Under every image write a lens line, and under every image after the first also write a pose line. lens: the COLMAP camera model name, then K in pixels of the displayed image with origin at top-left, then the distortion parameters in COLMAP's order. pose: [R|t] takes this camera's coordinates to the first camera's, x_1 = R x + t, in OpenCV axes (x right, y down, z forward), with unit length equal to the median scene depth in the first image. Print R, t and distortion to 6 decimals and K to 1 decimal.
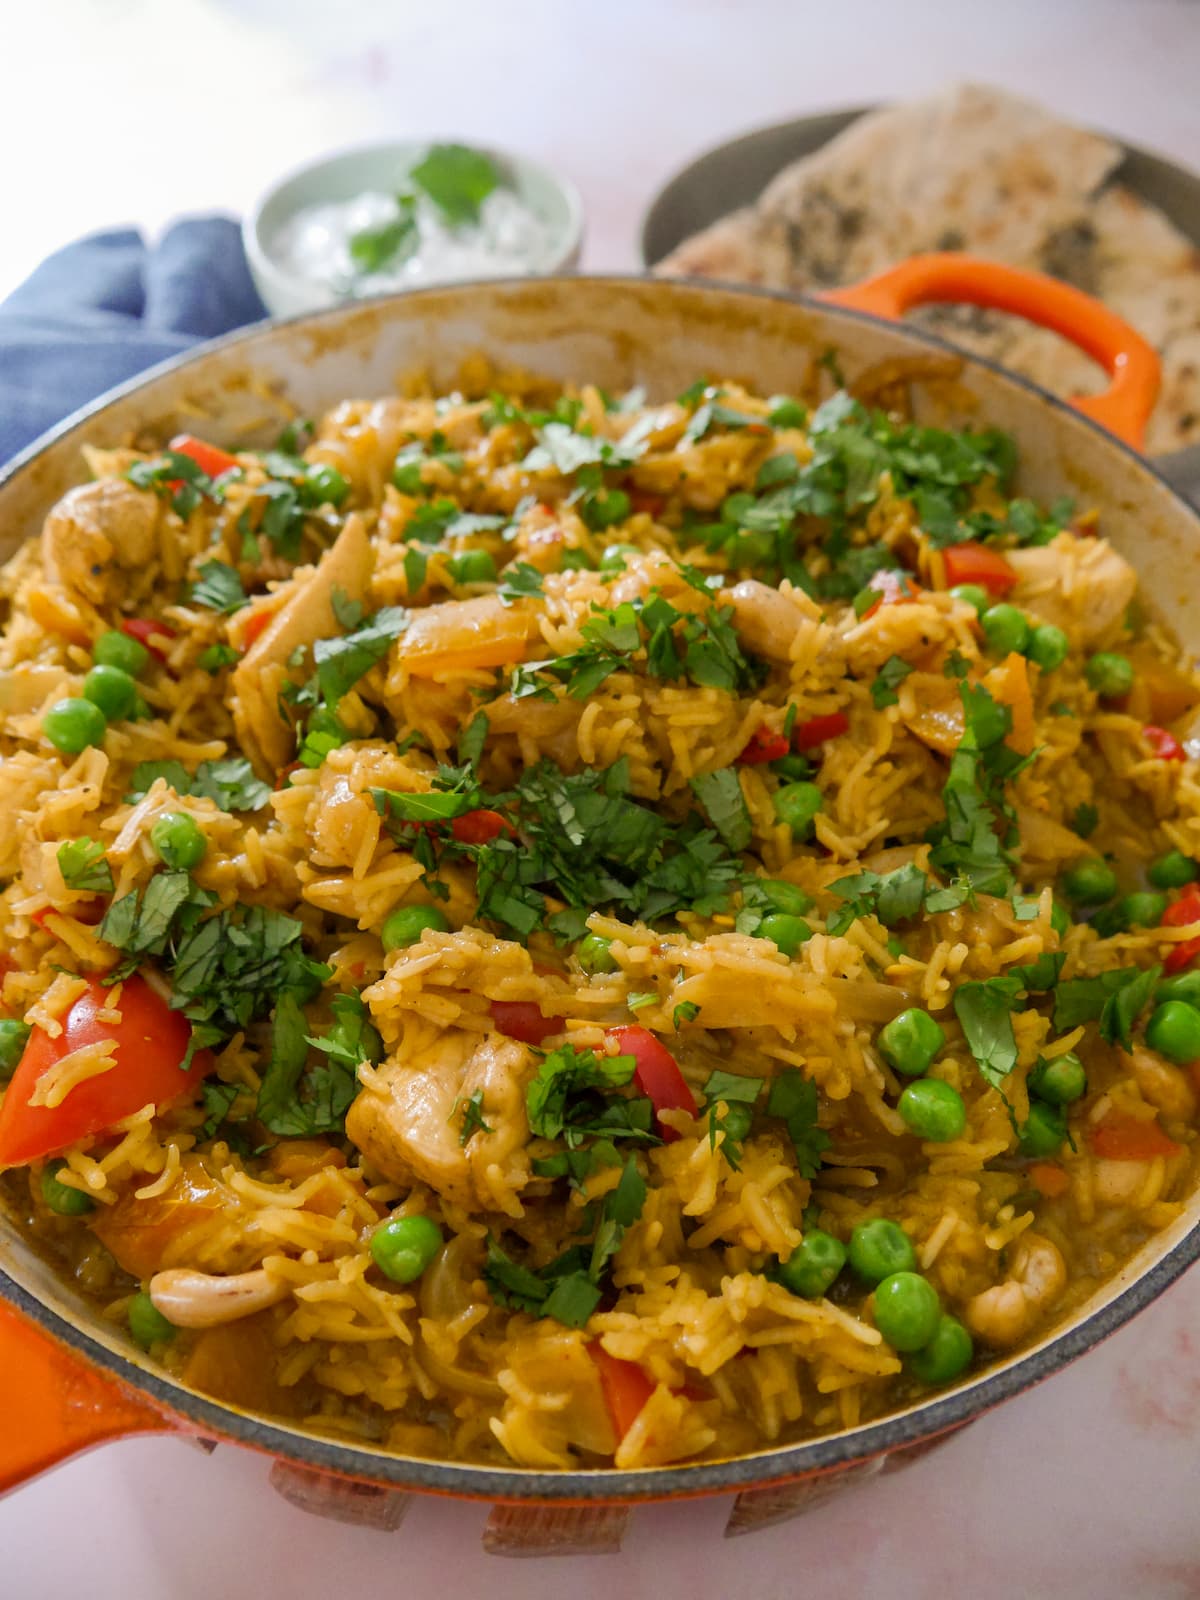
lens RADIAL K [[1326.0, 0, 601.7], [0, 1326.0, 795.5], [0, 0, 1]] dist [-0.077169, 0.015998]
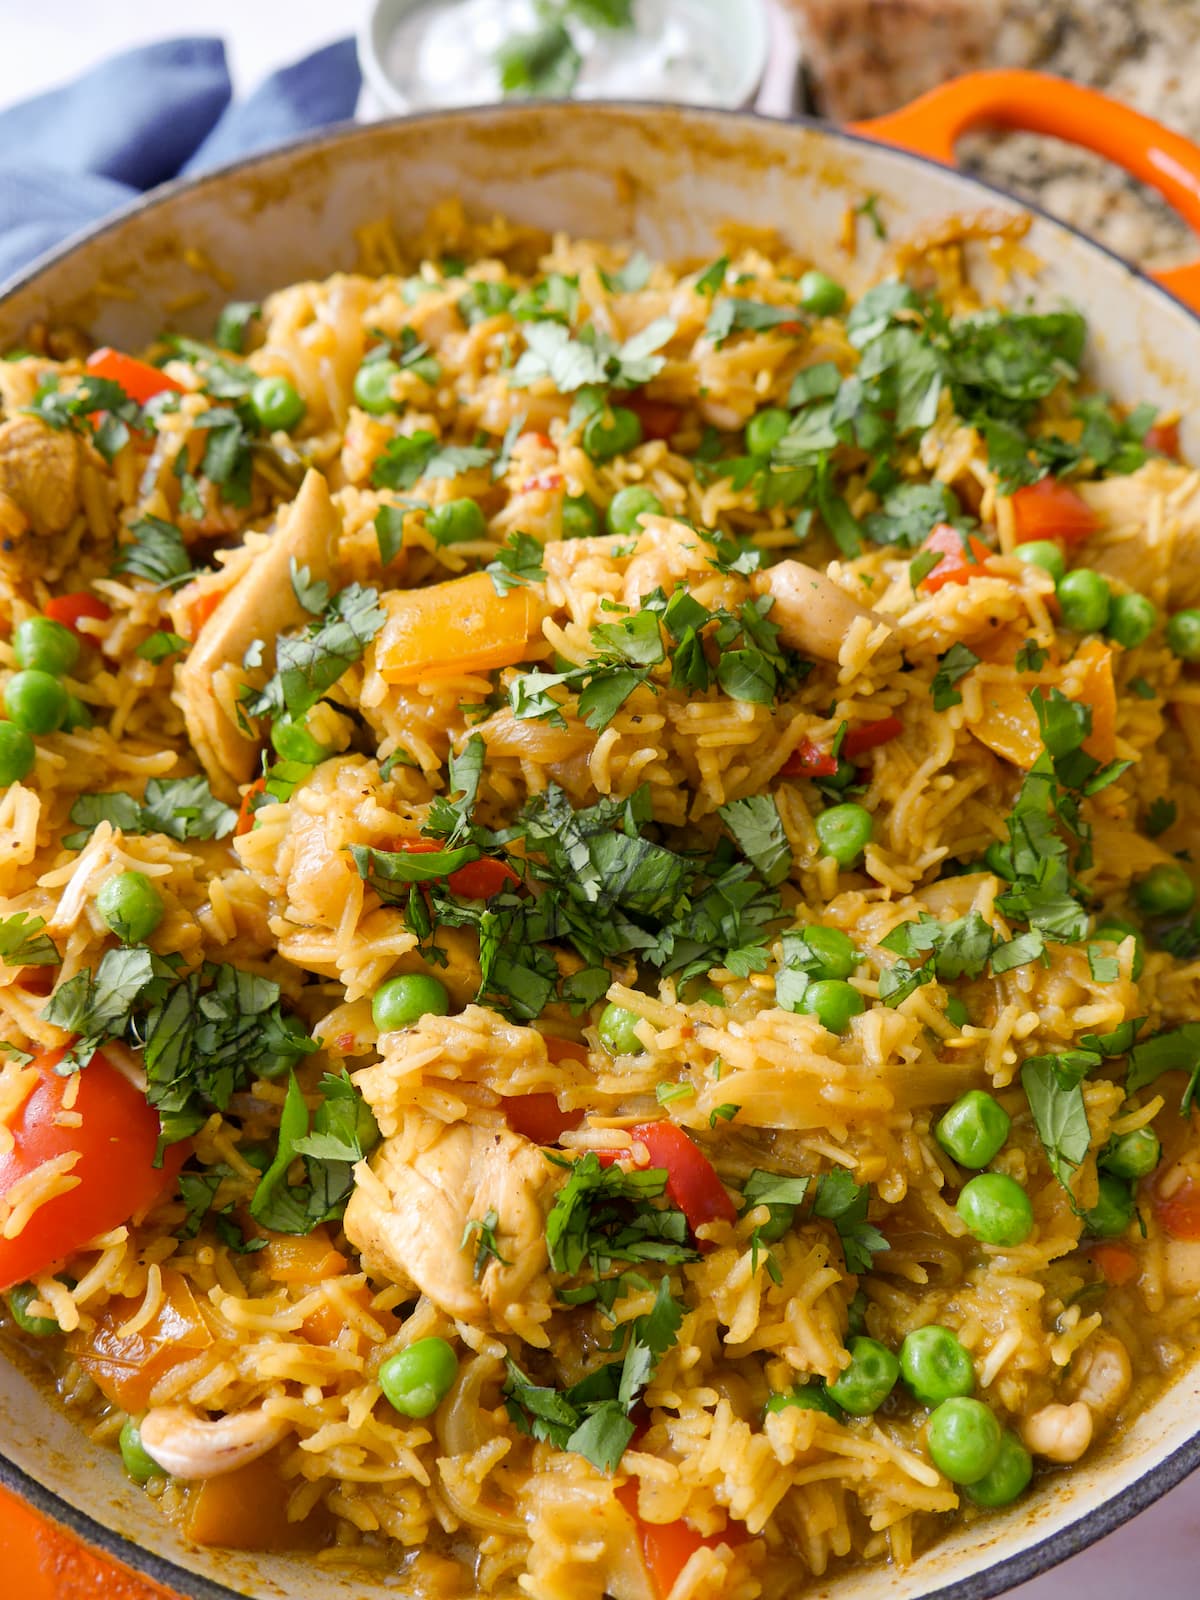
lens RADIAL K [[1326.0, 0, 605.4], [0, 1326.0, 801.1], [0, 0, 1]] dist [-0.077169, 0.015998]
pose [[0.999742, -0.017164, 0.014908, -0.022670], [0.013803, 0.979322, 0.201838, -0.202146], [-0.018064, -0.201580, 0.979305, 0.167692]]
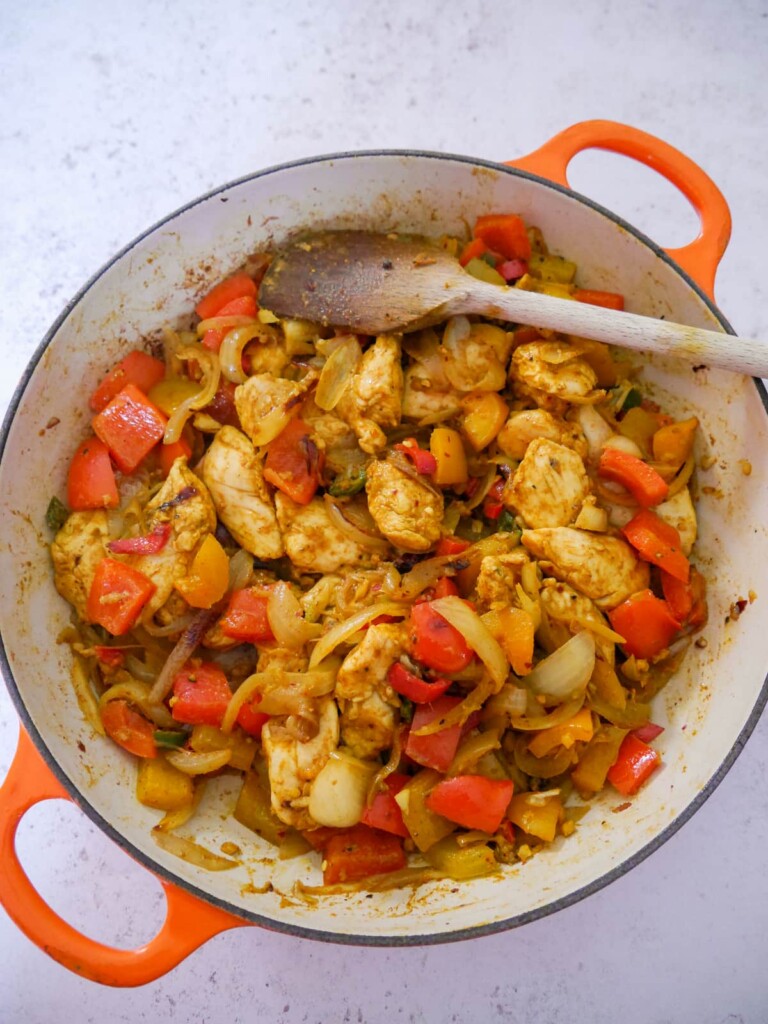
lens RADIAL K [[848.6, 0, 389.2], [0, 848.6, 507.9], [0, 0, 1]] dist [-0.077169, 0.015998]
pose [[0.997294, -0.073505, -0.001163, -0.013715], [0.067683, 0.911907, 0.404777, -0.646839], [-0.028693, -0.403761, 0.914415, -0.080609]]
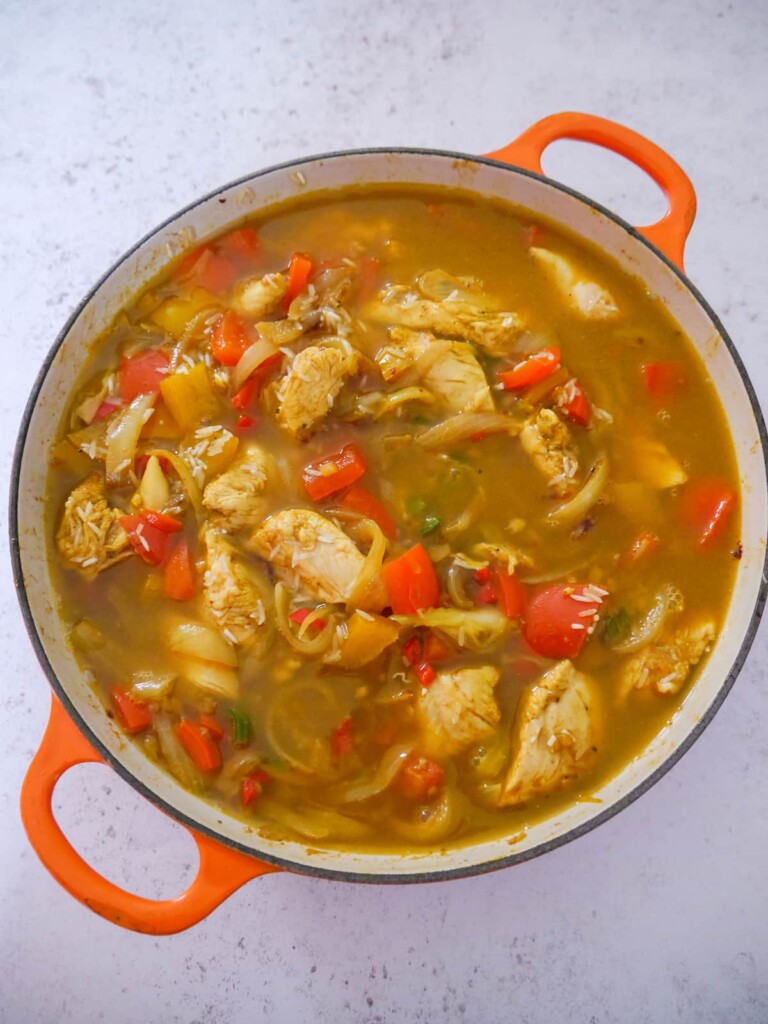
lens RADIAL K [[848.6, 0, 387.8], [0, 848.6, 507.9], [0, 0, 1]] dist [-0.077169, 0.015998]
pose [[0.992774, -0.119568, 0.010199, -0.042781], [0.106801, 0.919116, 0.379234, -0.595847], [-0.054718, -0.375404, 0.925245, -0.198704]]
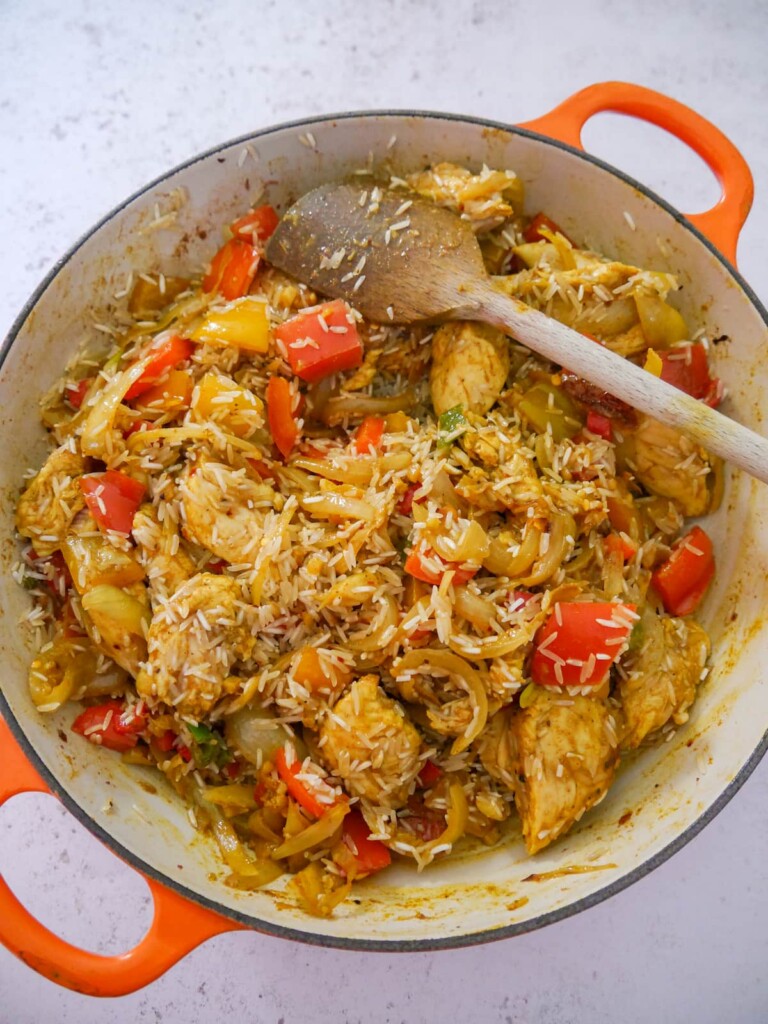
lens RADIAL K [[848.6, 0, 389.1], [0, 848.6, 508.3], [0, 0, 1]] dist [-0.077169, 0.015998]
pose [[0.997551, -0.068801, 0.012592, -0.043911], [0.058417, 0.918542, 0.390983, -0.557005], [-0.038466, -0.389290, 0.920312, -0.024920]]
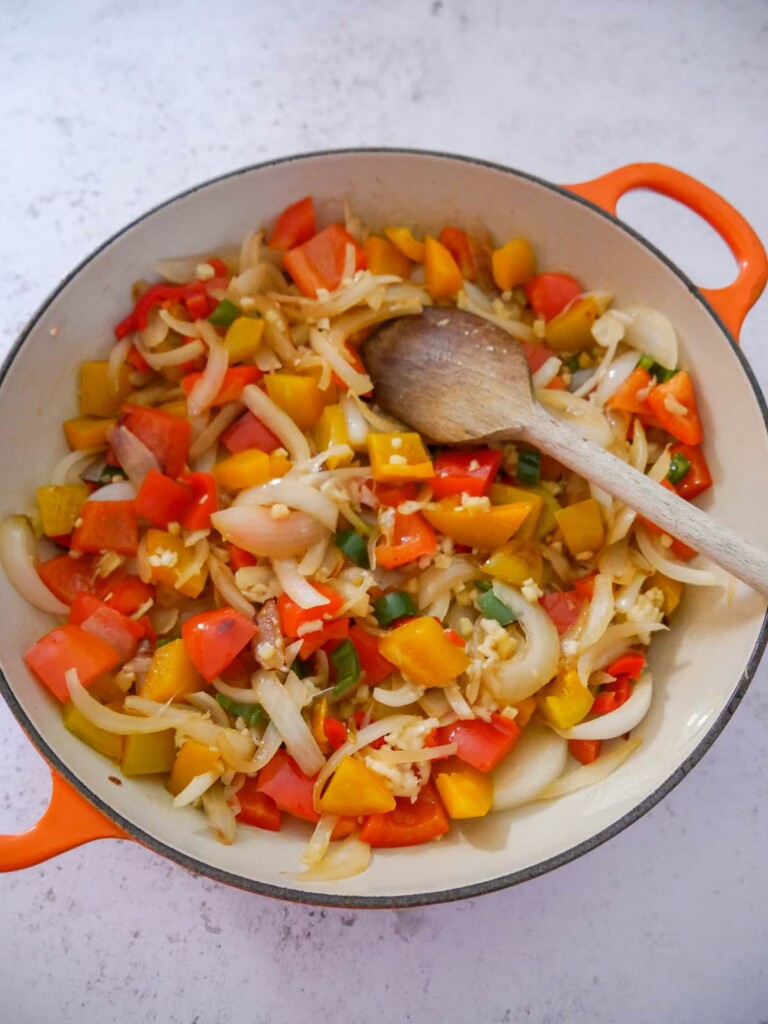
lens RADIAL K [[848.6, 0, 387.2], [0, 848.6, 512.2], [0, 0, 1]] dist [-0.077169, 0.015998]
pose [[0.990918, -0.125300, 0.048803, -0.046462], [0.107037, 0.954671, 0.277753, -0.420083], [-0.081393, -0.270007, 0.959412, -0.142909]]
